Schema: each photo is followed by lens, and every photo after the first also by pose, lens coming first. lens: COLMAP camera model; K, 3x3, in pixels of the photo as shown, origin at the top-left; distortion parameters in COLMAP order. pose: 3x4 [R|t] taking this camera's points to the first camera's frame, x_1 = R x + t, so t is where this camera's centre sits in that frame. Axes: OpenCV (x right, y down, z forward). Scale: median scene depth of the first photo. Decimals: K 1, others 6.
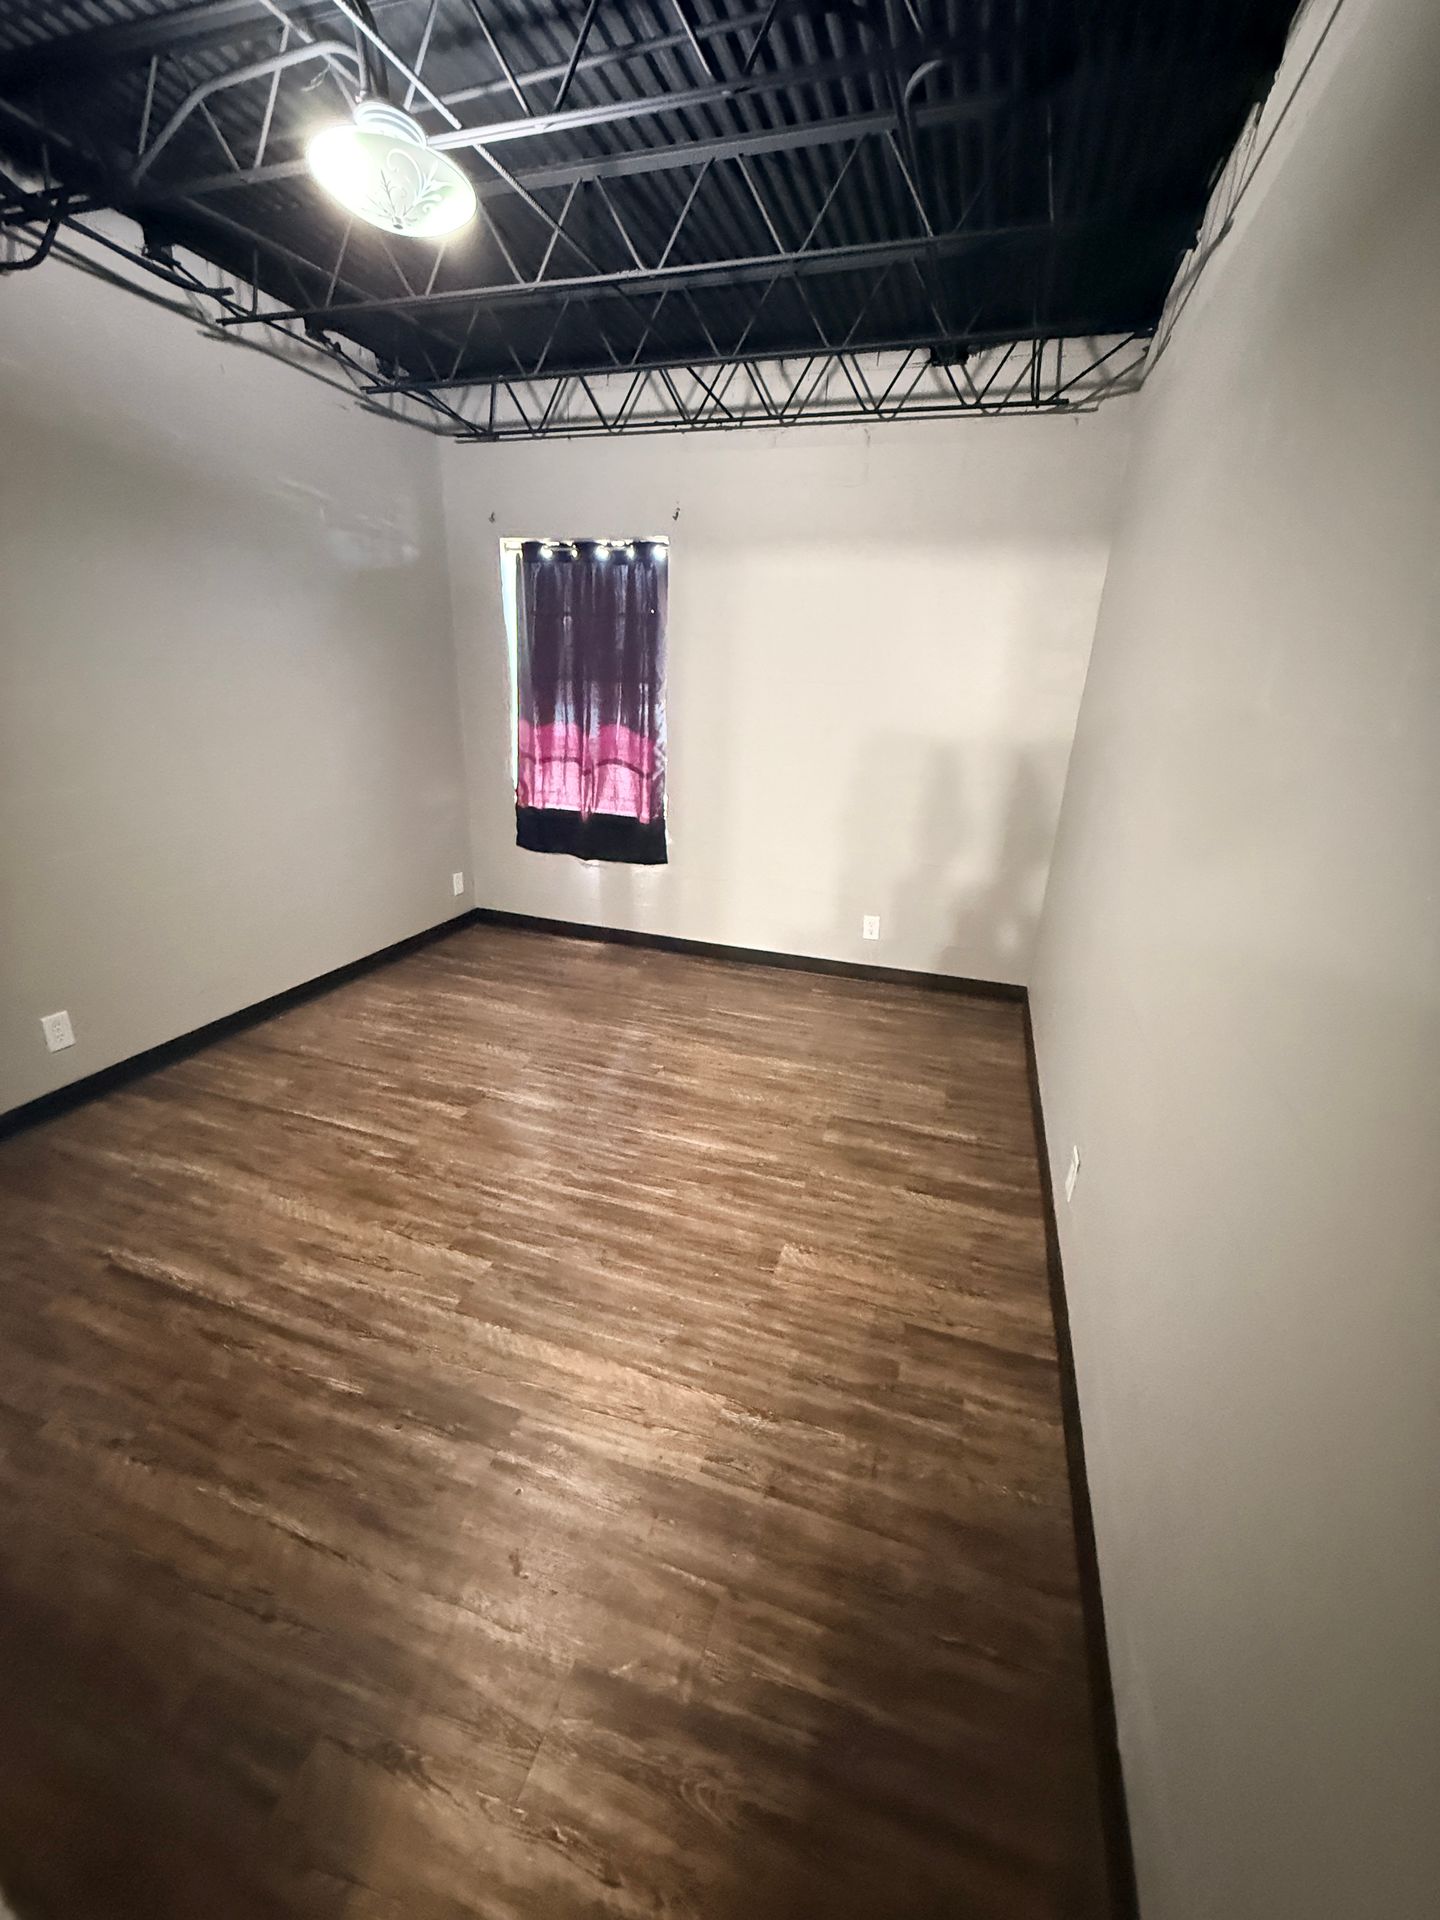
lens RADIAL K [[764.9, 0, 720.0], [0, 764.9, 960.0], [0, 0, 1]] dist [0.000219, -0.000309]
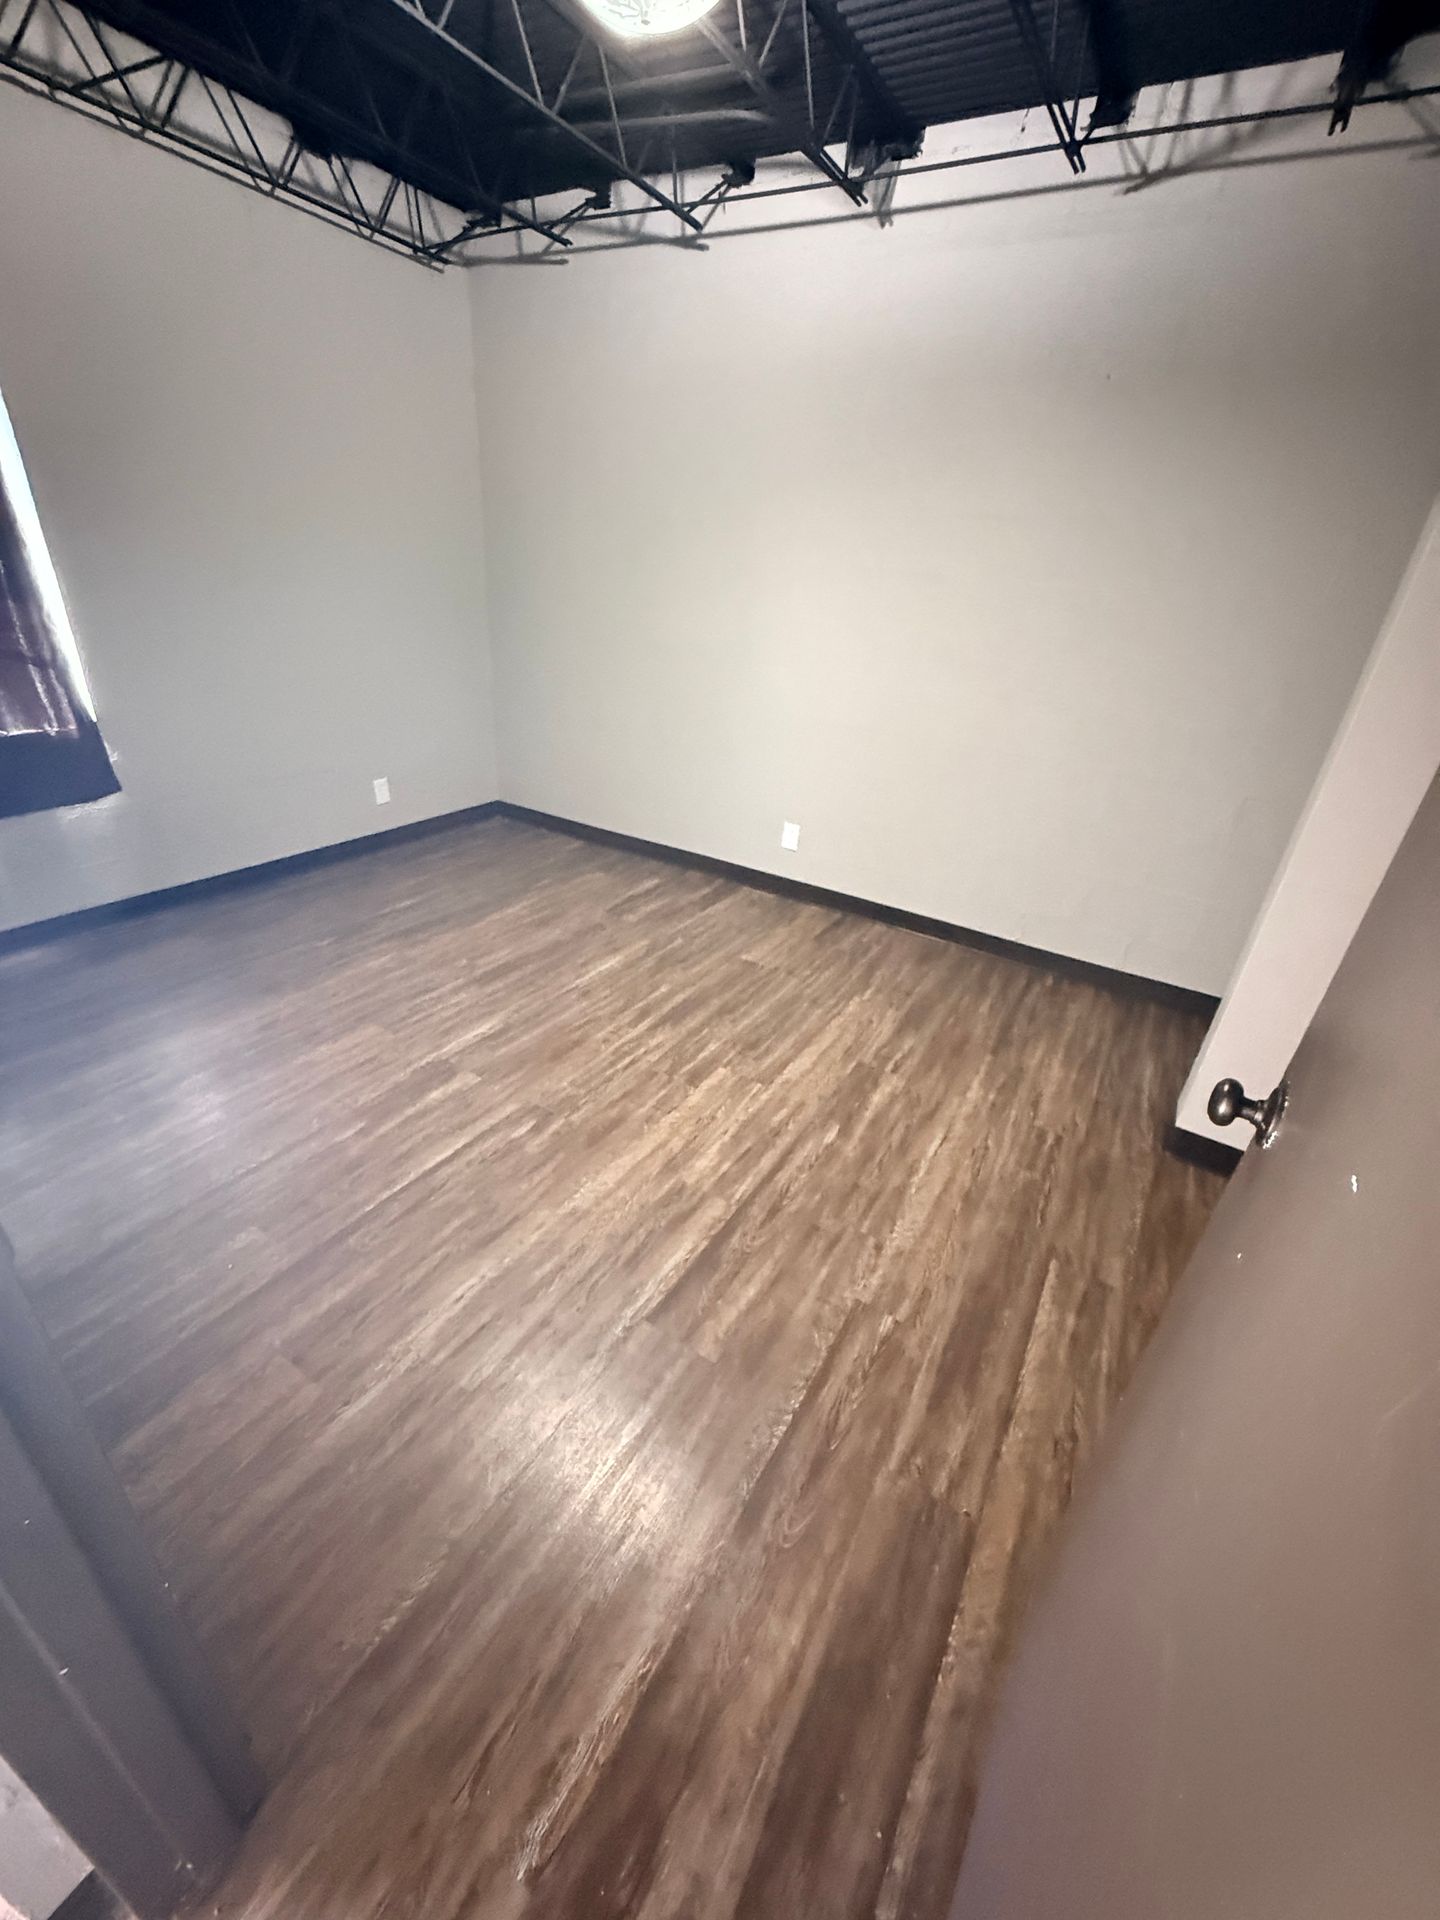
lens RADIAL K [[764.9, 0, 720.0], [0, 764.9, 960.0], [0, 0, 1]] dist [0.000219, -0.000309]
pose [[0.224722, -0.461622, 0.858141, -1.151660], [0.281297, 0.873904, 0.396438, -0.212654], [-0.932937, 0.152304, 0.326238, 0.531528]]
